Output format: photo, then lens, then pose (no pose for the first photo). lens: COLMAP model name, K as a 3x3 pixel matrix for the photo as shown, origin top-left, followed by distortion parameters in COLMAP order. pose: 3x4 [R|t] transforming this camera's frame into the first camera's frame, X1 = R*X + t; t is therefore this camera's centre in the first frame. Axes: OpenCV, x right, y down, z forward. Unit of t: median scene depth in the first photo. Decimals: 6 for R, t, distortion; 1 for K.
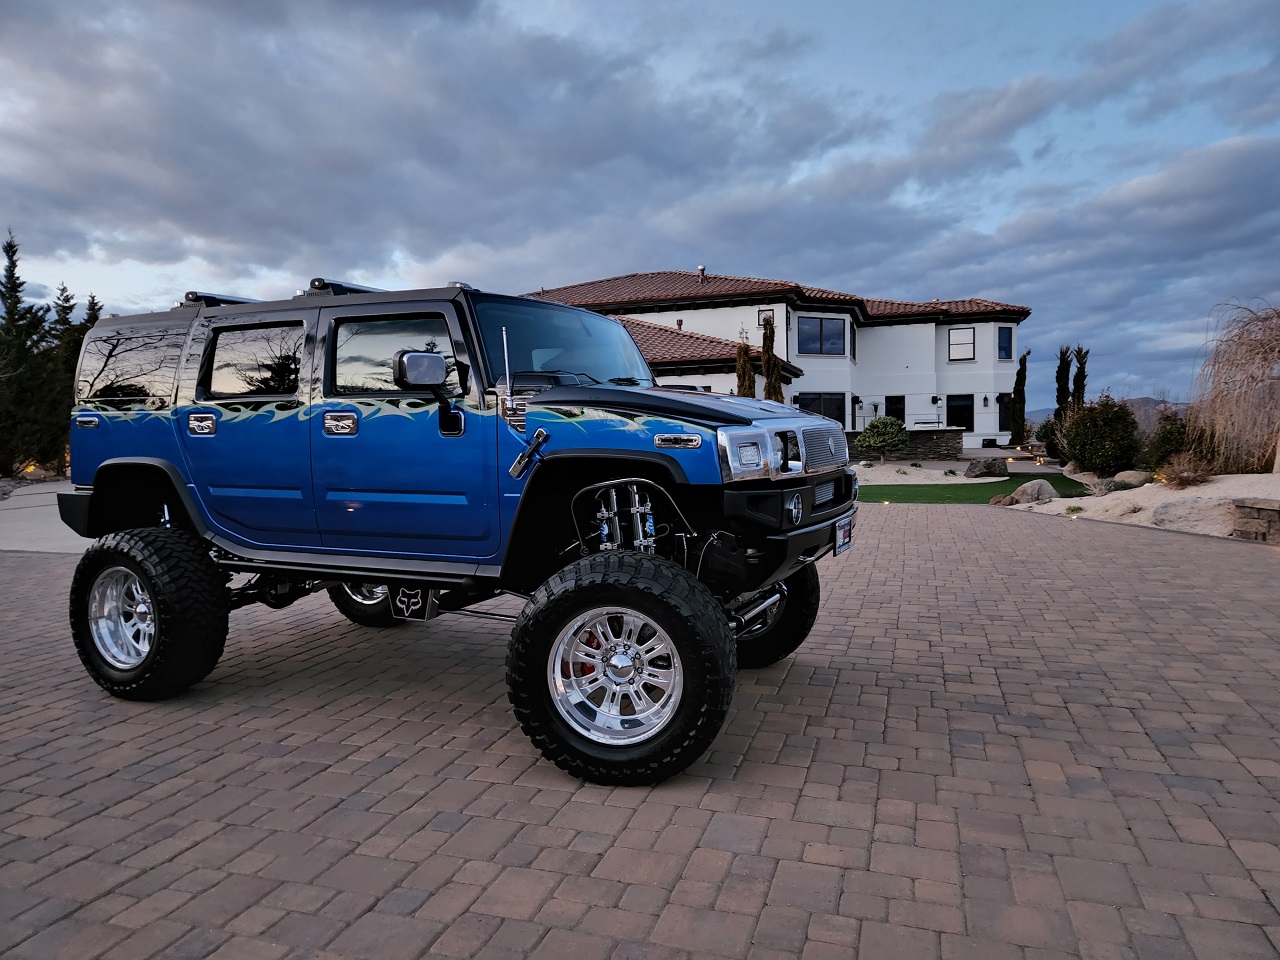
lens RADIAL K [[851.2, 0, 640.0], [0, 851.2, 480.0], [0, 0, 1]] dist [0.093705, -0.068398]
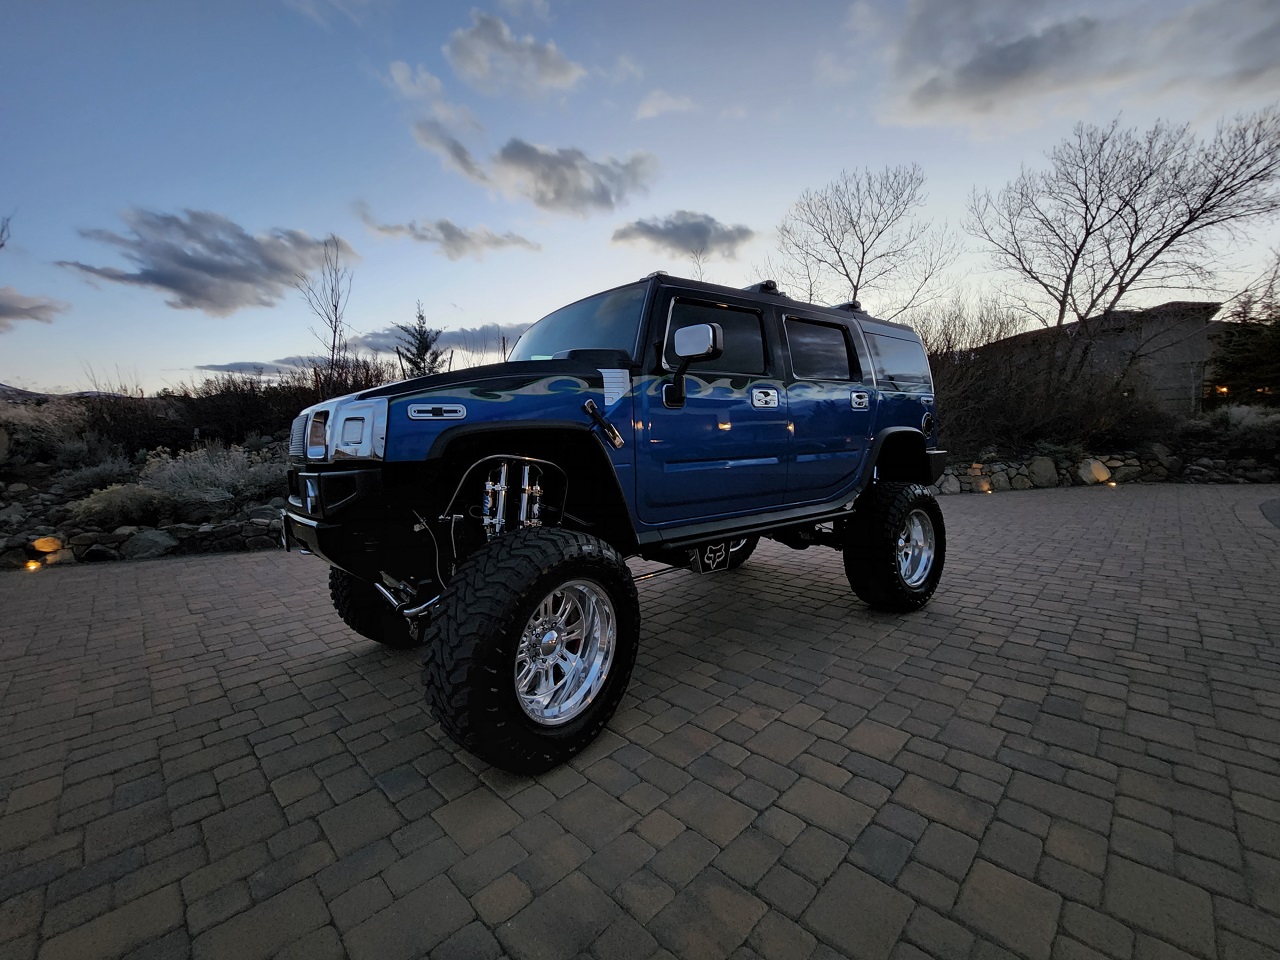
lens RADIAL K [[525.0, 0, 644.7], [0, 525.0, 472.3], [0, 0, 1]] dist [0.001447, -0.000462]
pose [[-0.443661, 0.080675, -0.892556, 0.252168], [-0.019882, 0.994809, 0.099800, -0.029426], [0.895974, 0.062023, -0.439753, 0.702647]]
